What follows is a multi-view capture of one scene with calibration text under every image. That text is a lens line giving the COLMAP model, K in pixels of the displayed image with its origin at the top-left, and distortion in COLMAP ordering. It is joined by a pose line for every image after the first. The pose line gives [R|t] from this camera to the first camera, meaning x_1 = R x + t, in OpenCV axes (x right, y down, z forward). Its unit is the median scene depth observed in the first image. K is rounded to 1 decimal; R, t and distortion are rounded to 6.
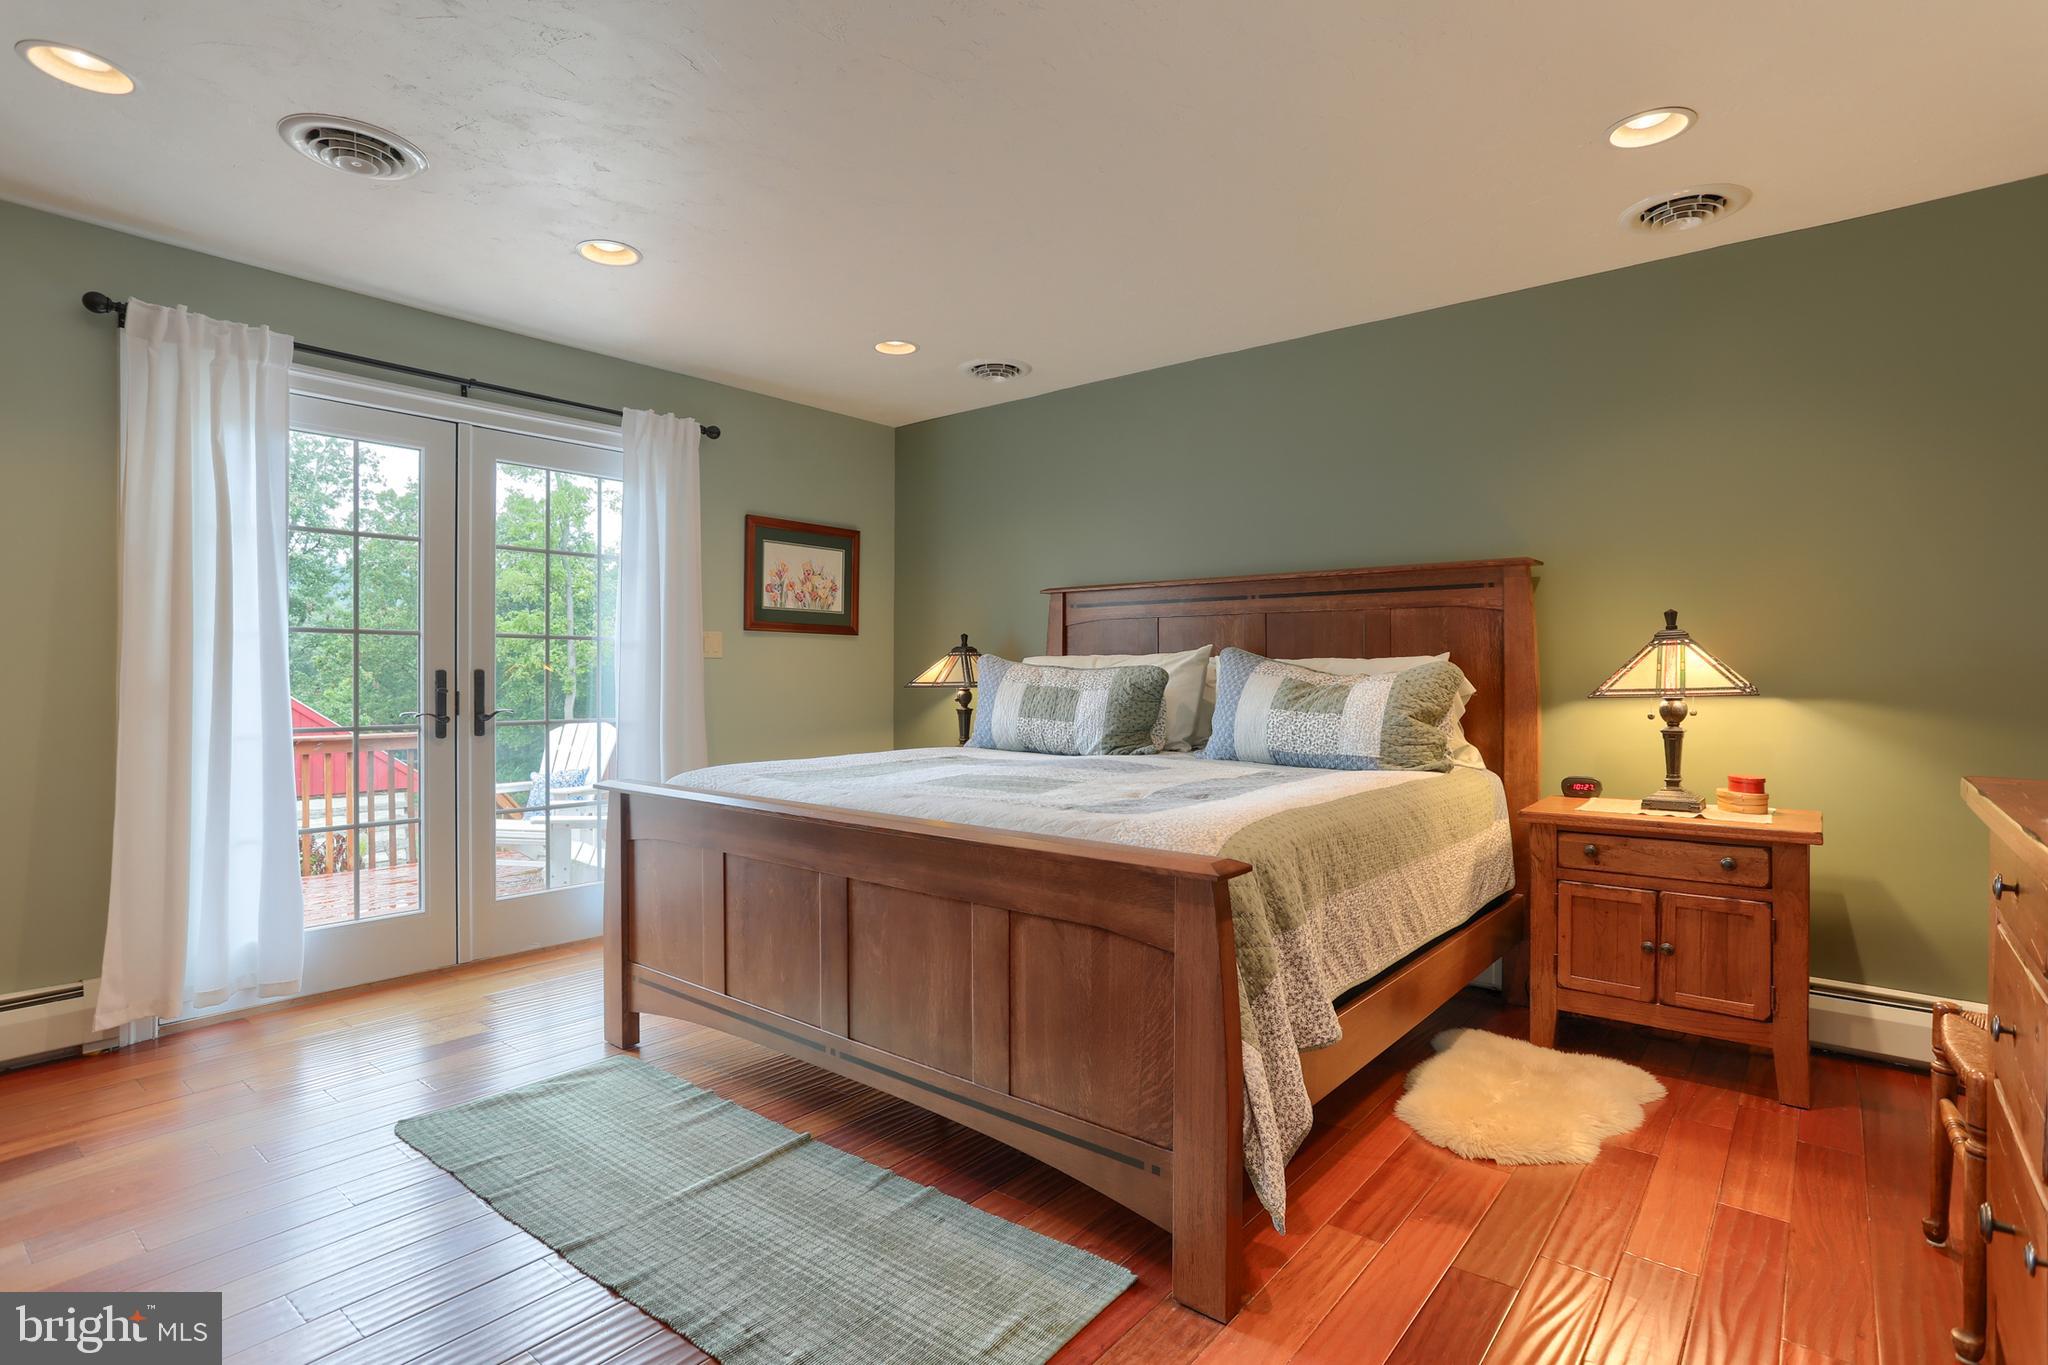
lens RADIAL K [[1010.2, 0, 1024.0], [0, 1010.2, 682.5], [0, 0, 1]] dist [-0.073898, -0.000066]
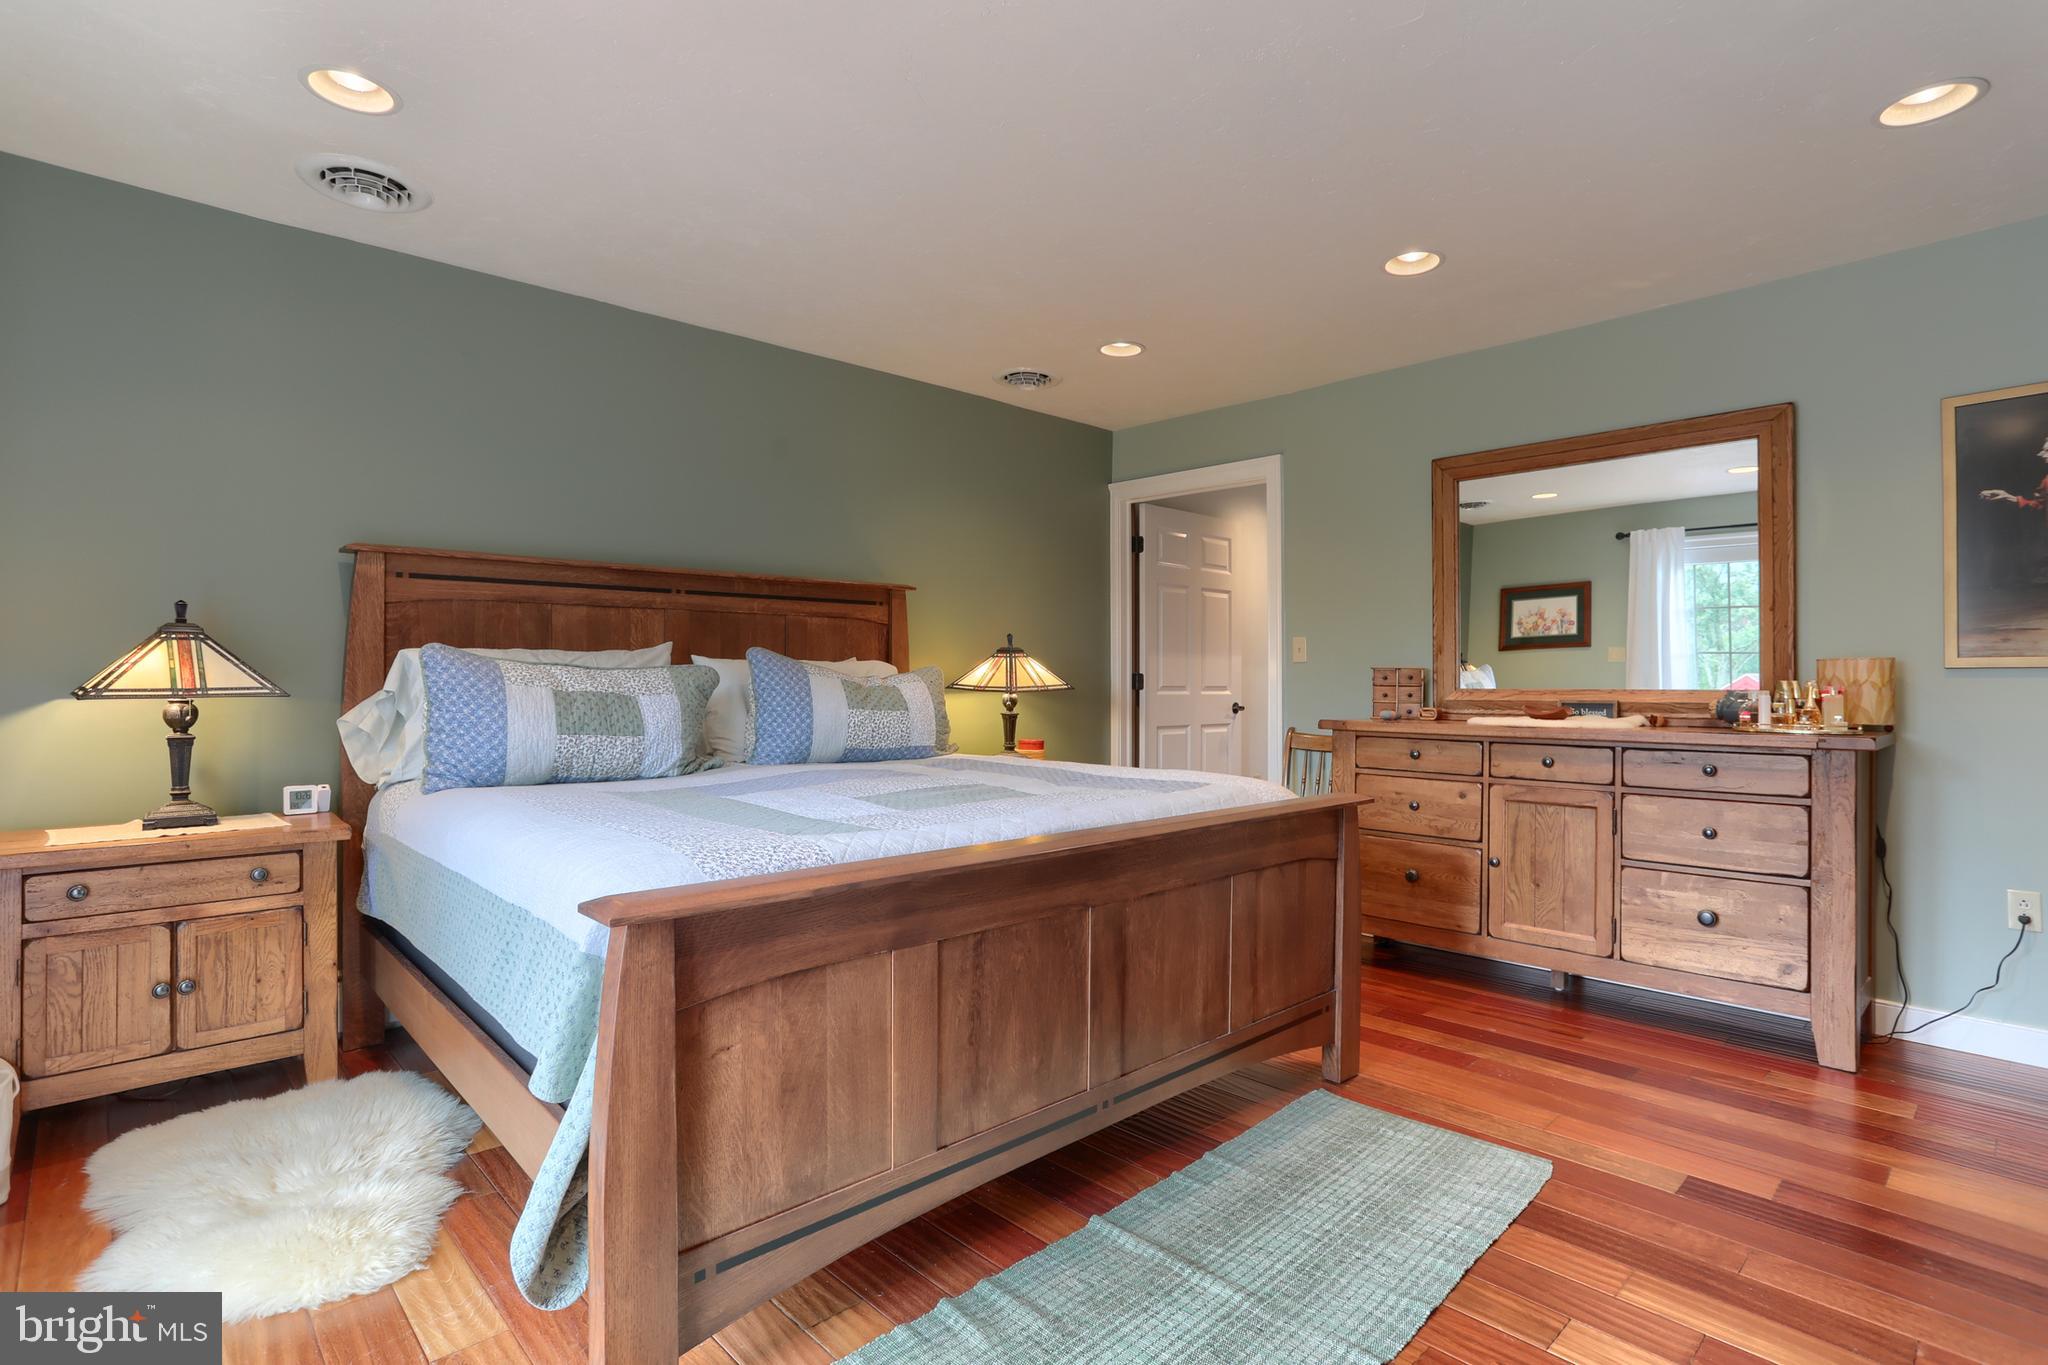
lens RADIAL K [[1028.5, 0, 1025.2], [0, 1028.5, 671.9], [0, 0, 1]] dist [-0.053646, 0.032953]
pose [[0.111883, 0.004816, 0.993710, -0.568849], [0.003786, 0.999979, -0.005273, -0.004502], [-0.993714, 0.004352, 0.111862, 0.500831]]
